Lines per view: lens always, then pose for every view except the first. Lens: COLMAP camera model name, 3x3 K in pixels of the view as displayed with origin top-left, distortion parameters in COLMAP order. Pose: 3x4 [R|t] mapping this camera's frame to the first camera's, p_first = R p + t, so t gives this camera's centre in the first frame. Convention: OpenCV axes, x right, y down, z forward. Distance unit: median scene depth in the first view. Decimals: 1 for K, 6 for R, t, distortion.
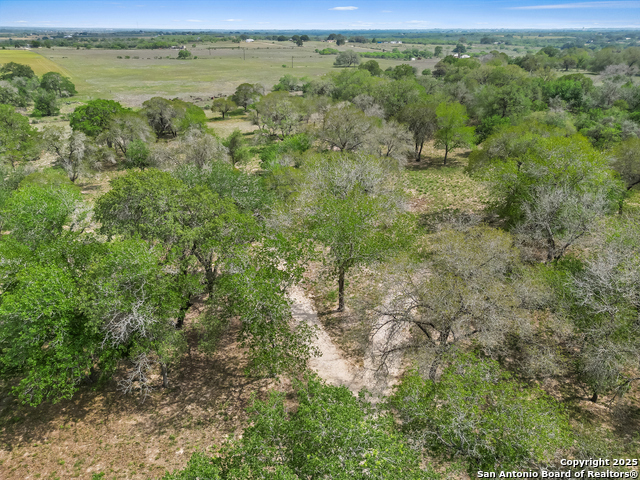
lens RADIAL K [[451.5, 0, 320.0], [0, 451.5, 240.0], [0, 0, 1]] dist [0.078139, -0.085012]
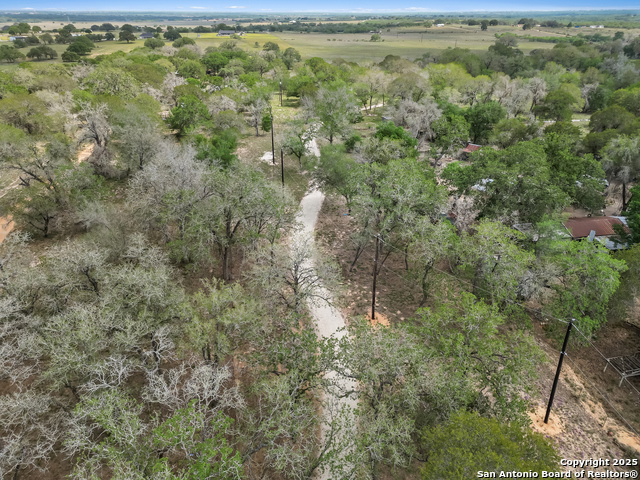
lens RADIAL K [[451.5, 0, 320.0], [0, 451.5, 240.0], [0, 0, 1]] dist [0.078139, -0.085012]
pose [[0.920503, 0.168255, -0.352653, 0.060578], [-0.157918, 0.985741, 0.058108, 0.057776], [0.357401, 0.002201, 0.933948, -0.139743]]
